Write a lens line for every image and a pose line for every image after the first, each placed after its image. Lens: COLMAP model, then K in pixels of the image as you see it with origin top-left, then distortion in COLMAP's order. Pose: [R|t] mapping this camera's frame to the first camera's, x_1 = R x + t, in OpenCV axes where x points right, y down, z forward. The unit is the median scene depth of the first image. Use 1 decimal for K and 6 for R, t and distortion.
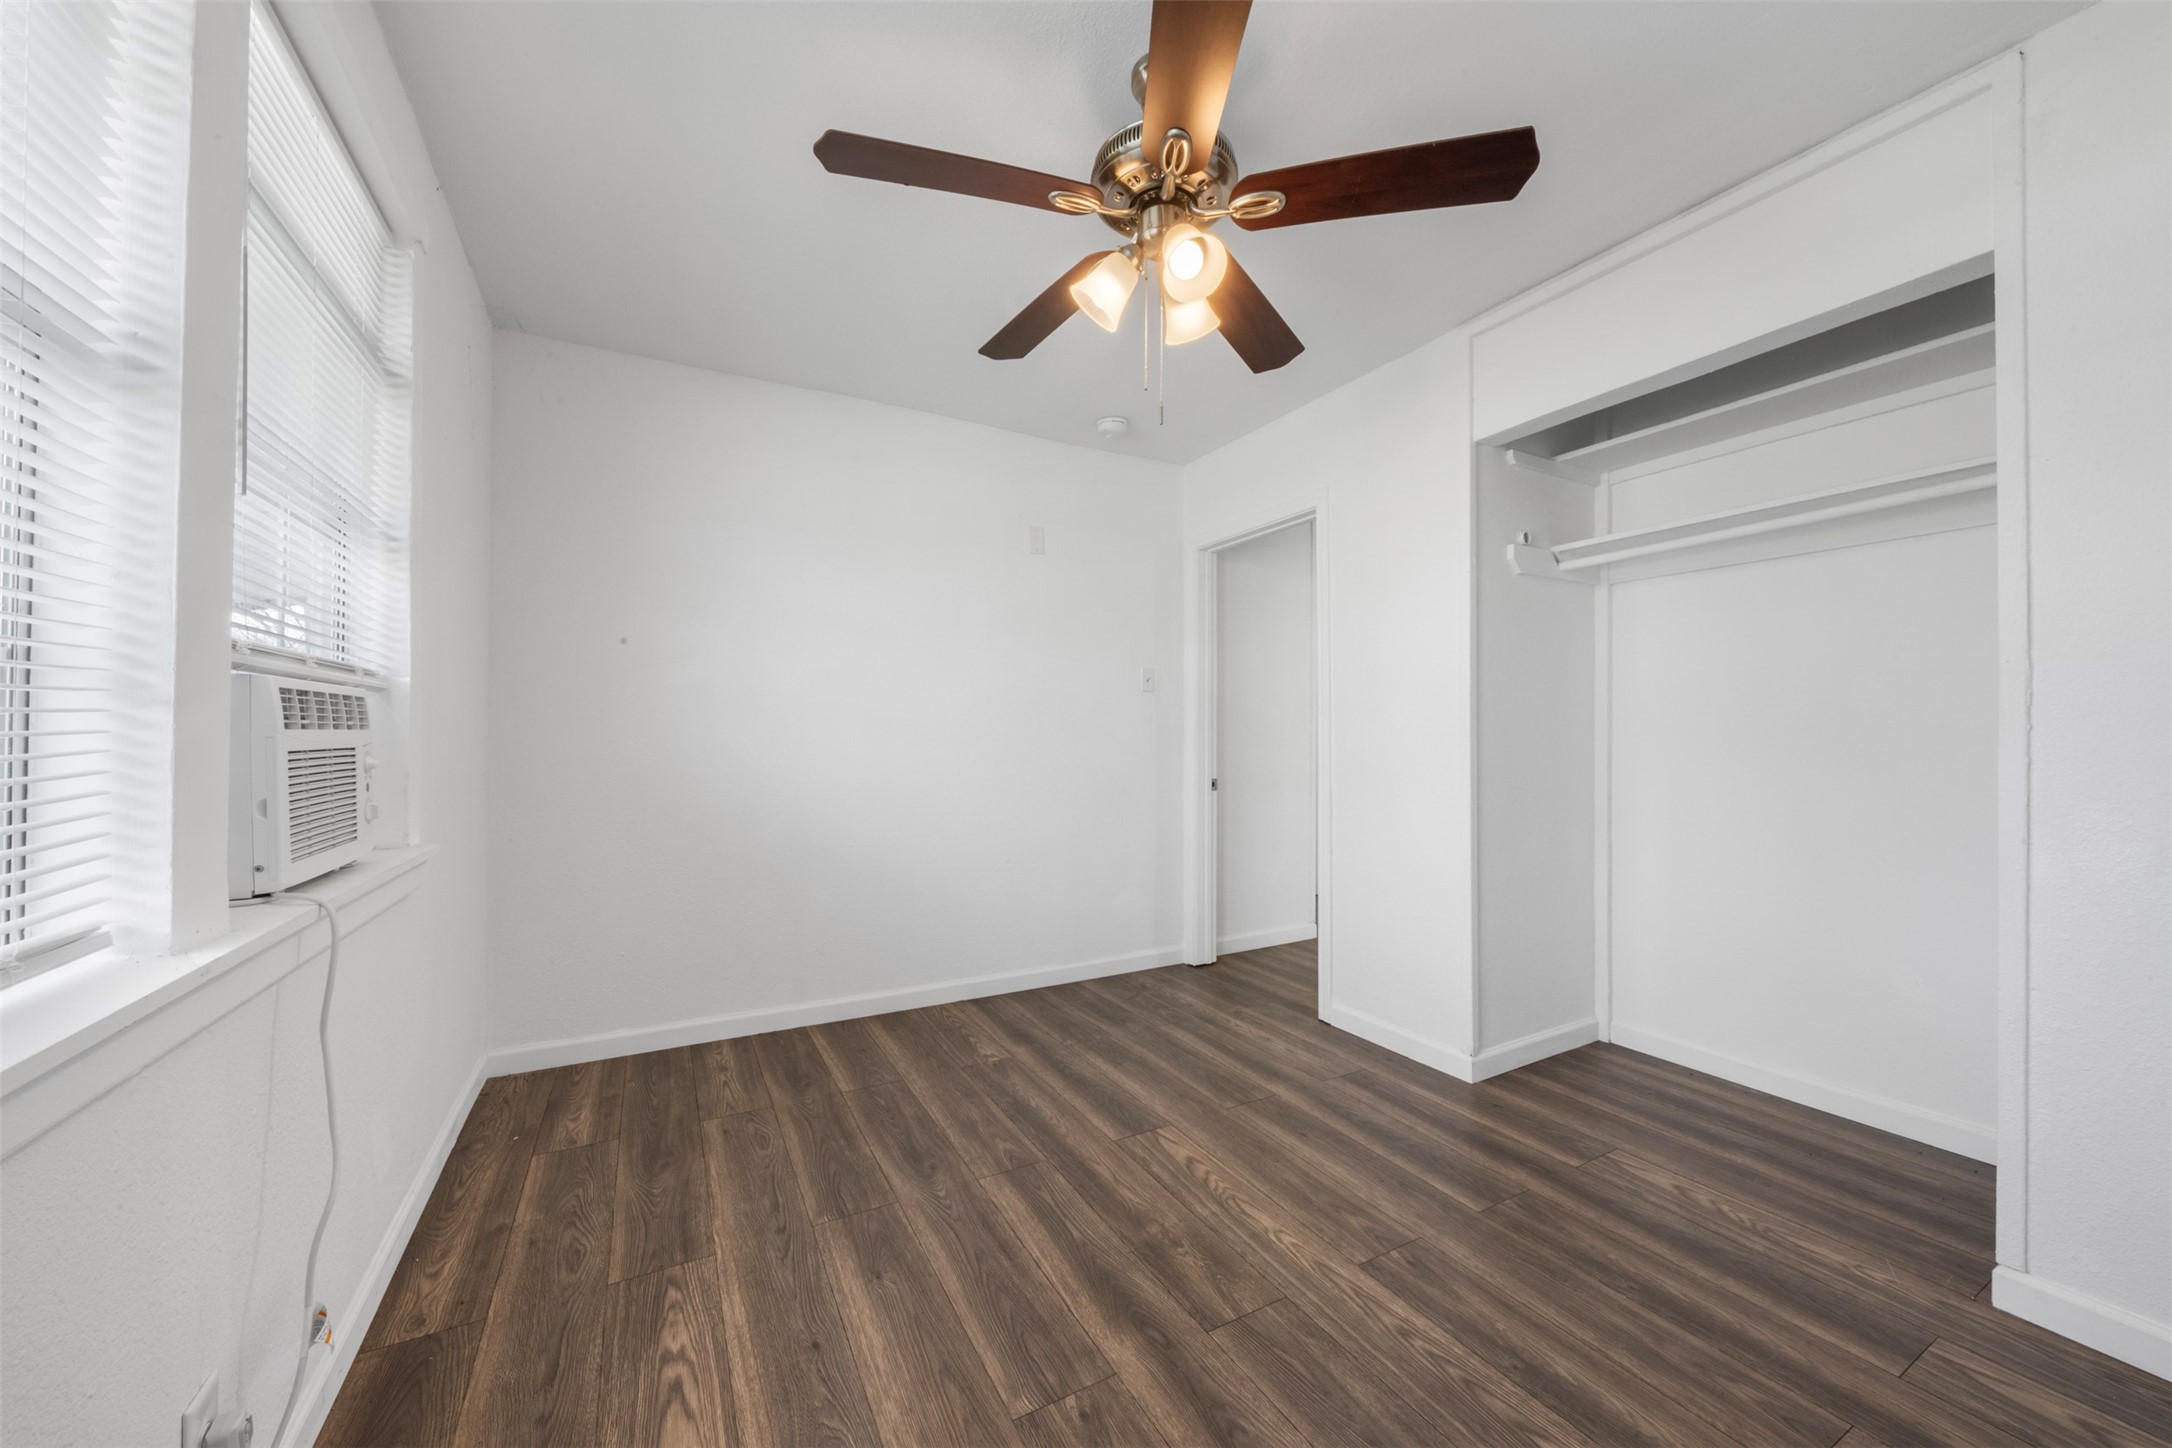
lens RADIAL K [[784.1, 0, 1086.0], [0, 784.1, 724.0], [0, 0, 1]] dist [-0.000511, -0.000379]
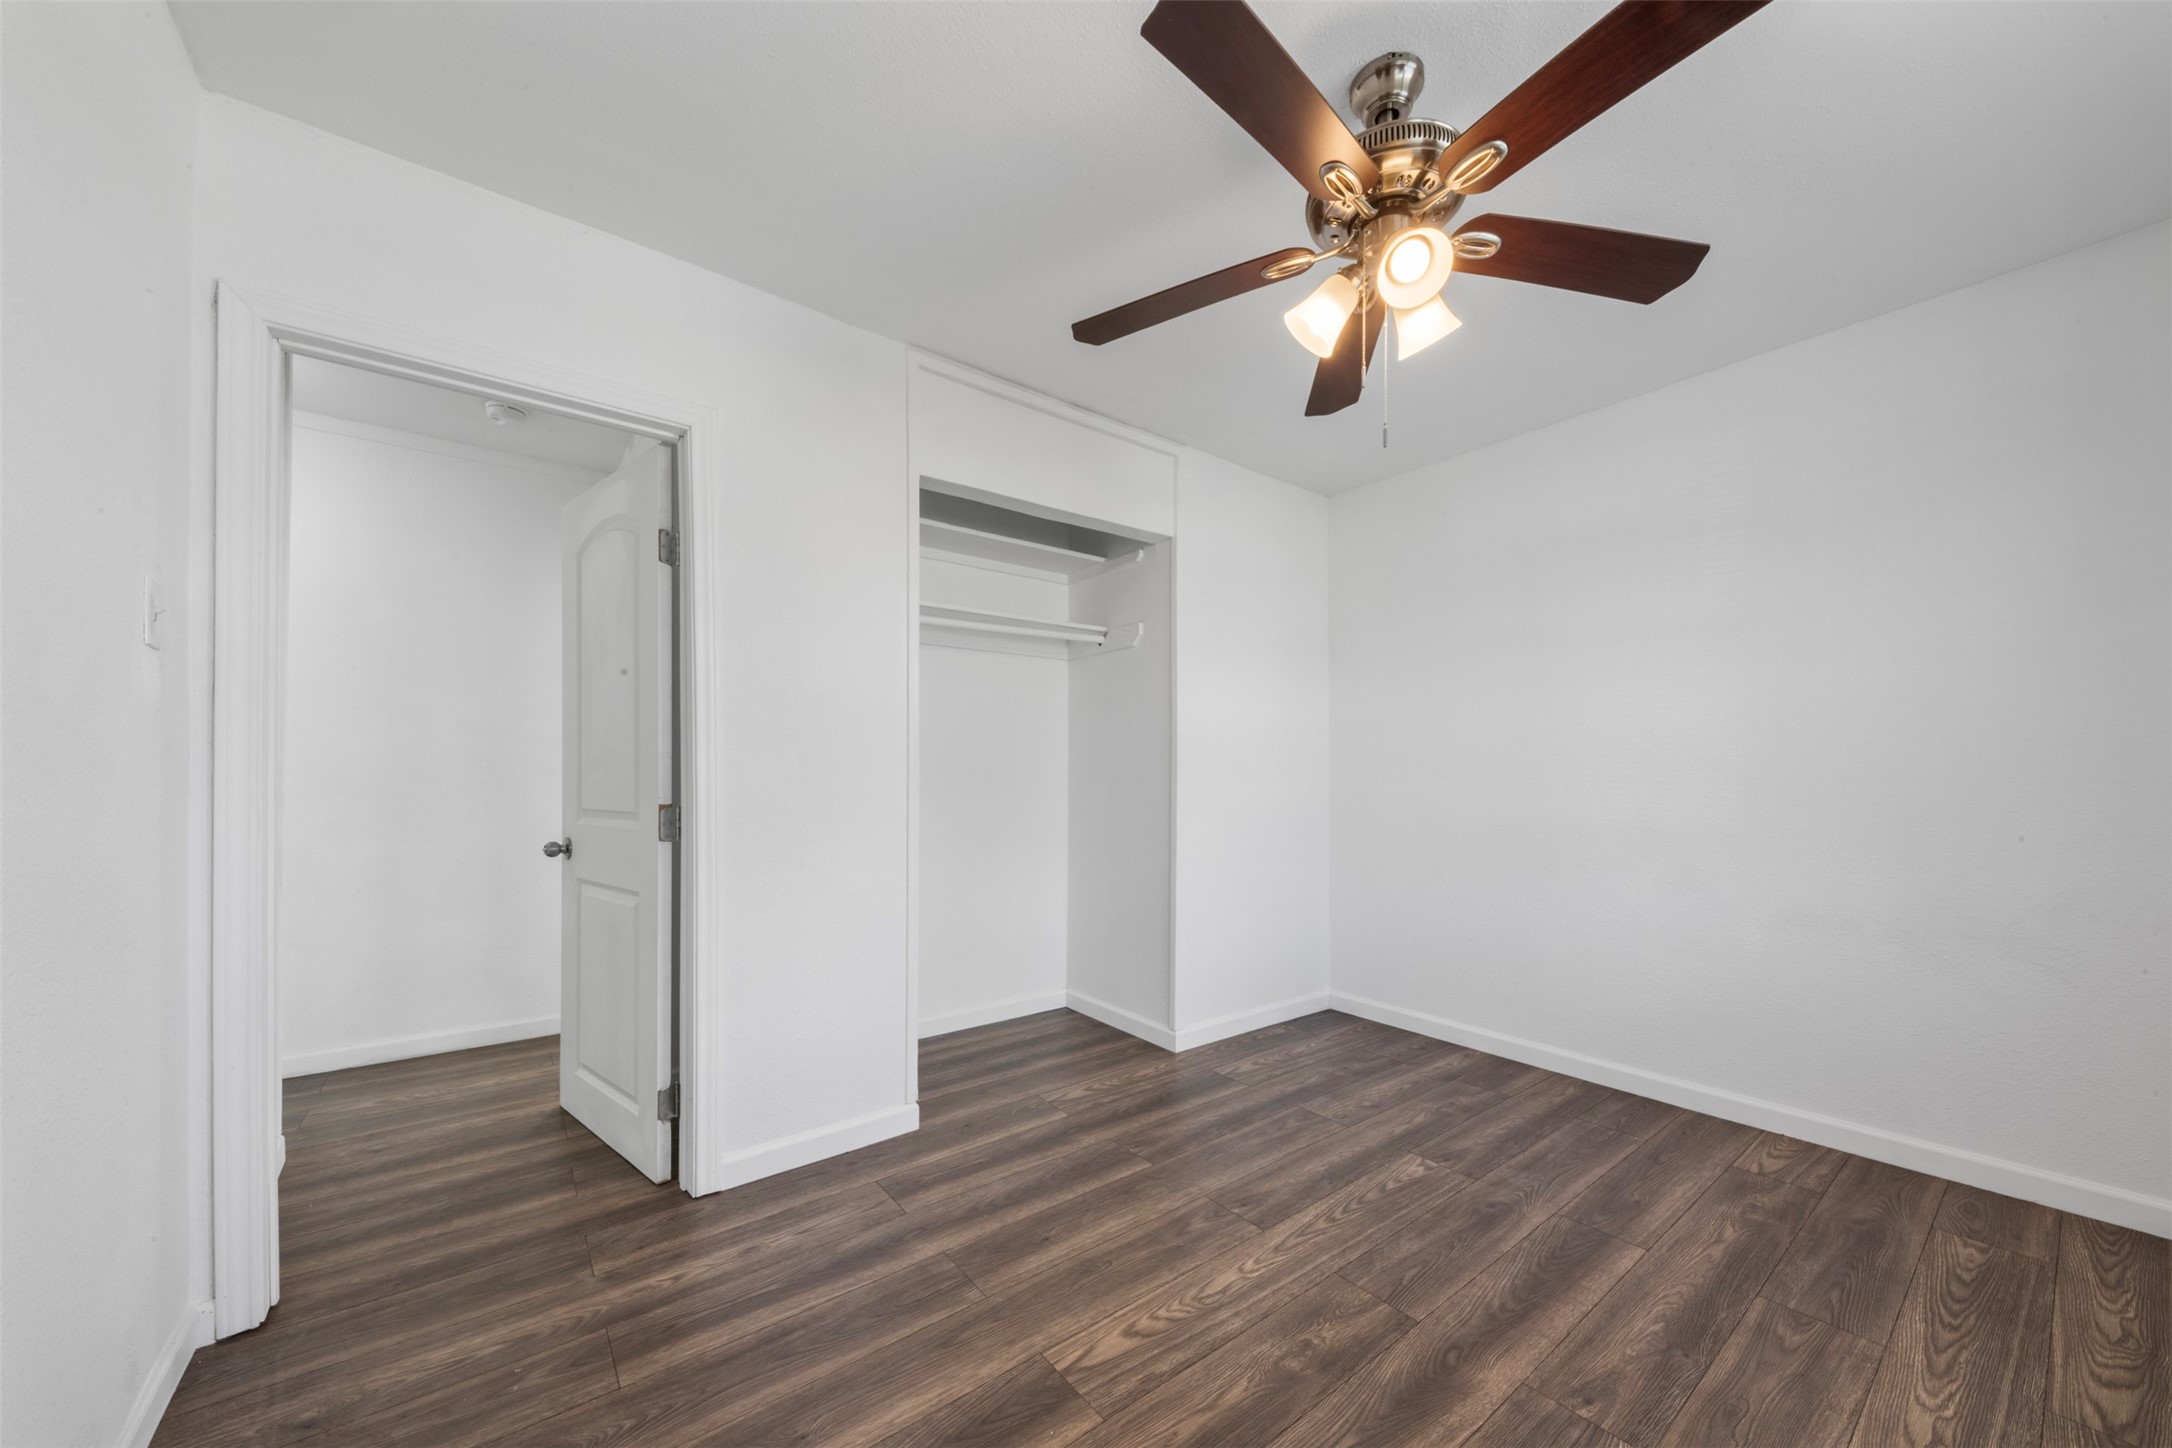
lens RADIAL K [[784.1, 0, 1086.0], [0, 784.1, 724.0], [0, 0, 1]] dist [-0.000511, -0.000379]
pose [[-0.155006, 0.058522, 0.986179, -0.615796], [-0.014328, 0.998006, -0.061476, 0.024230], [-0.987810, -0.023659, -0.153858, 1.146185]]
